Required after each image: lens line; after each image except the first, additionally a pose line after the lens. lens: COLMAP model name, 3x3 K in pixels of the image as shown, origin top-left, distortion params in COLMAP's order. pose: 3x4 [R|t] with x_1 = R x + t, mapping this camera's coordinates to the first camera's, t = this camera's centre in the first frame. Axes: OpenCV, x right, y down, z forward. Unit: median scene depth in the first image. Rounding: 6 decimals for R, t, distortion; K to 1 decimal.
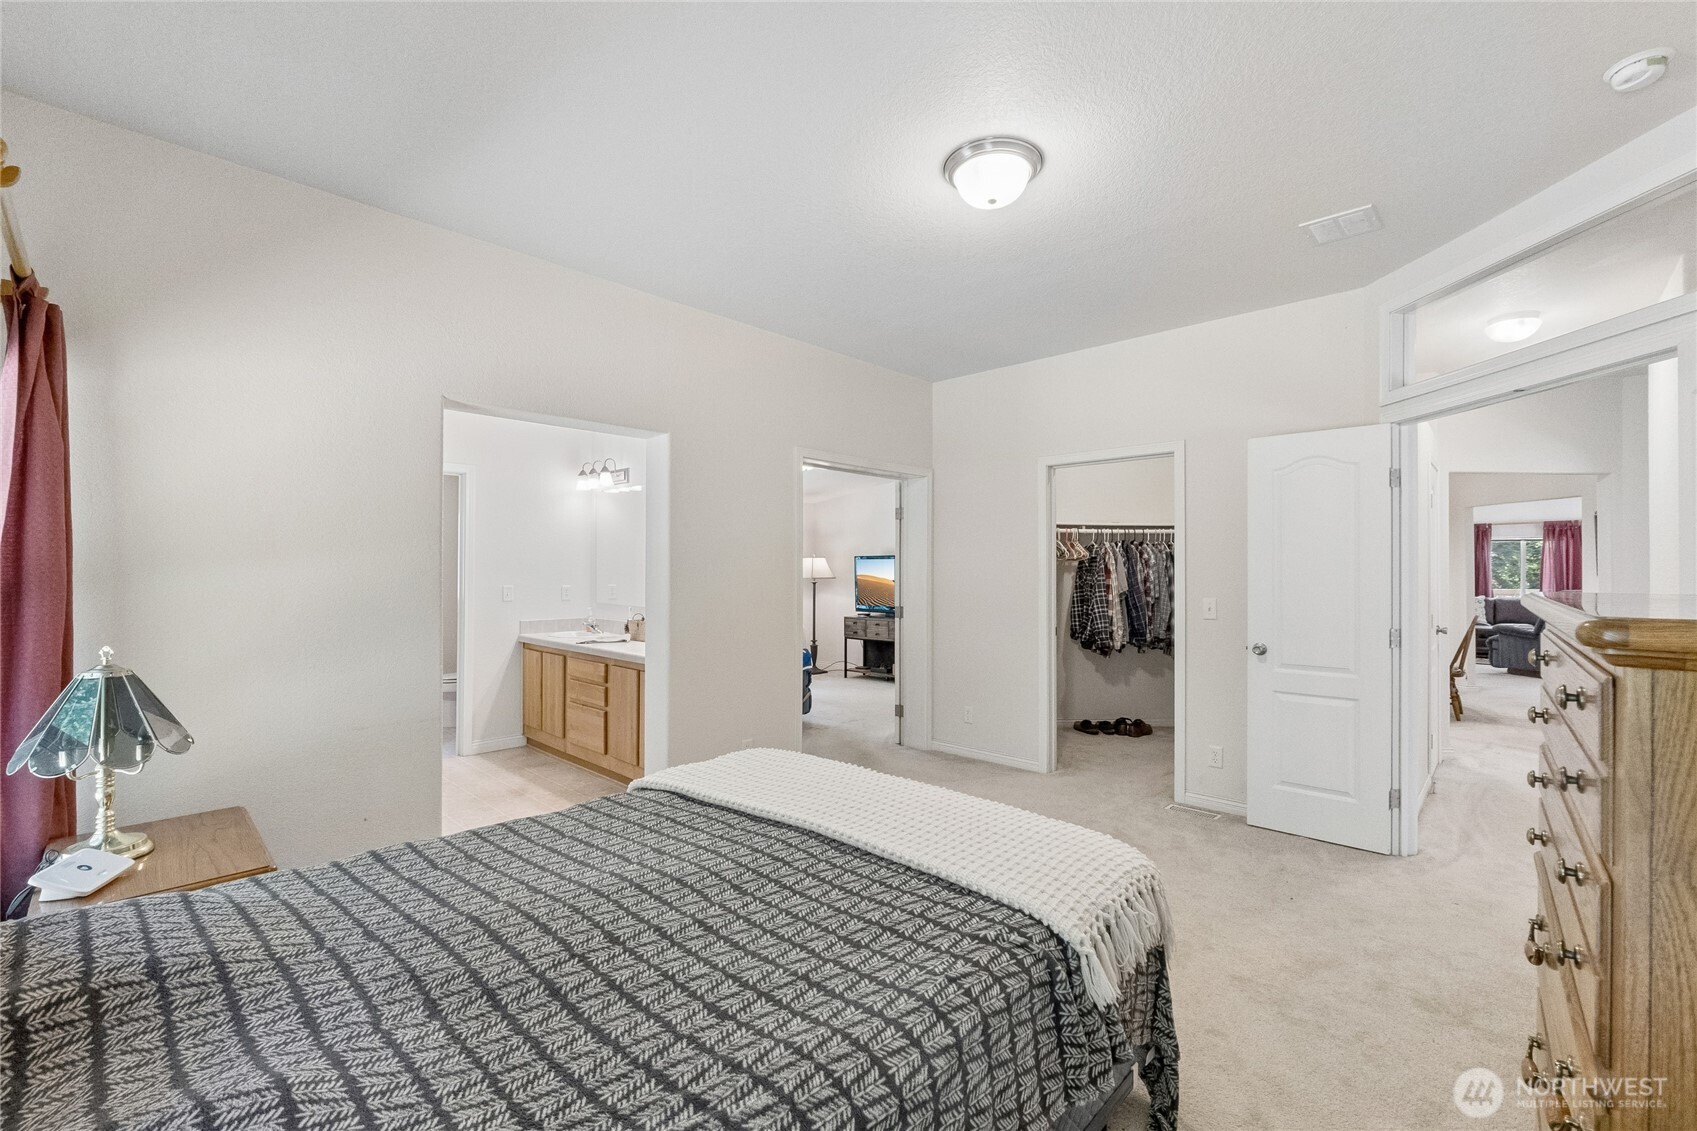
lens RADIAL K [[721.1, 0, 849.1], [0, 721.1, 568.5], [0, 0, 1]] dist [-0.009100, -0.000104]
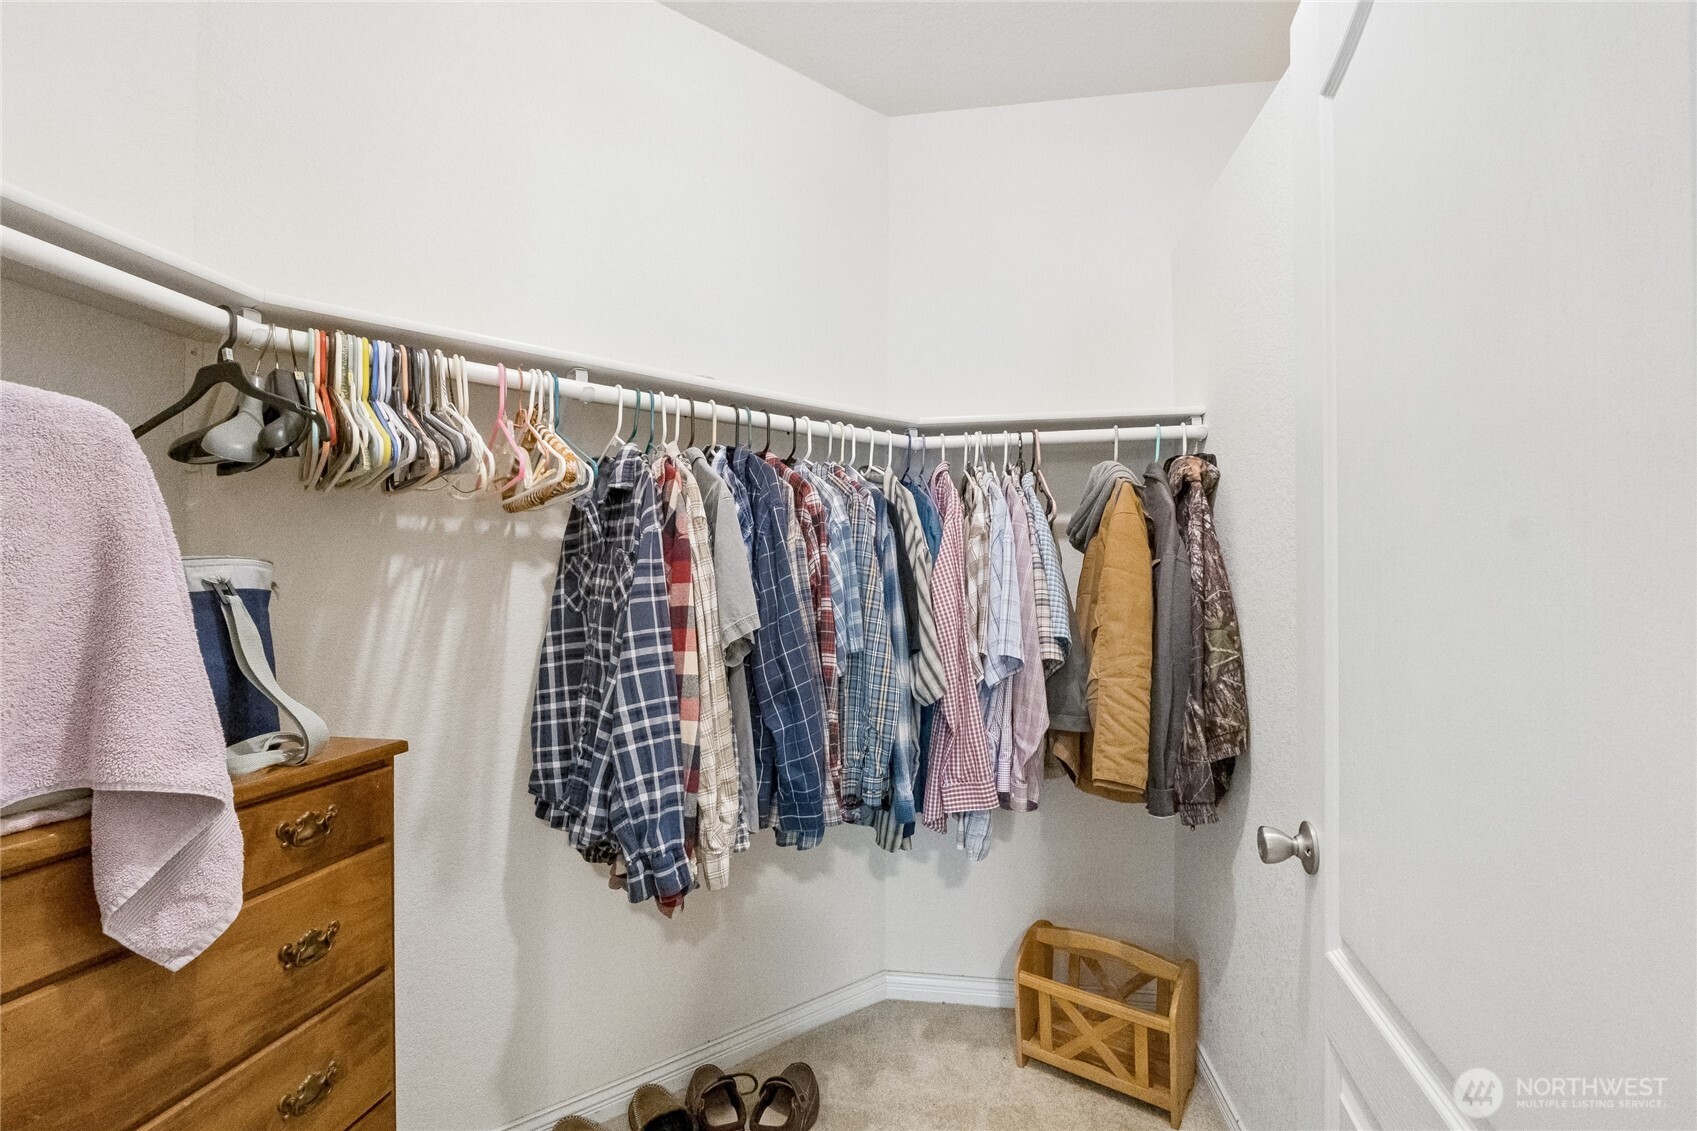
lens RADIAL K [[721.1, 0, 851.4], [0, 721.1, 577.6], [0, 0, 1]] dist [-0.009100, -0.000104]
pose [[0.829353, 0.003784, 0.558713, 0.275650], [0.004358, 0.999903, -0.013241, 0.015904], [-0.558708, 0.013416, 0.829256, 0.775625]]
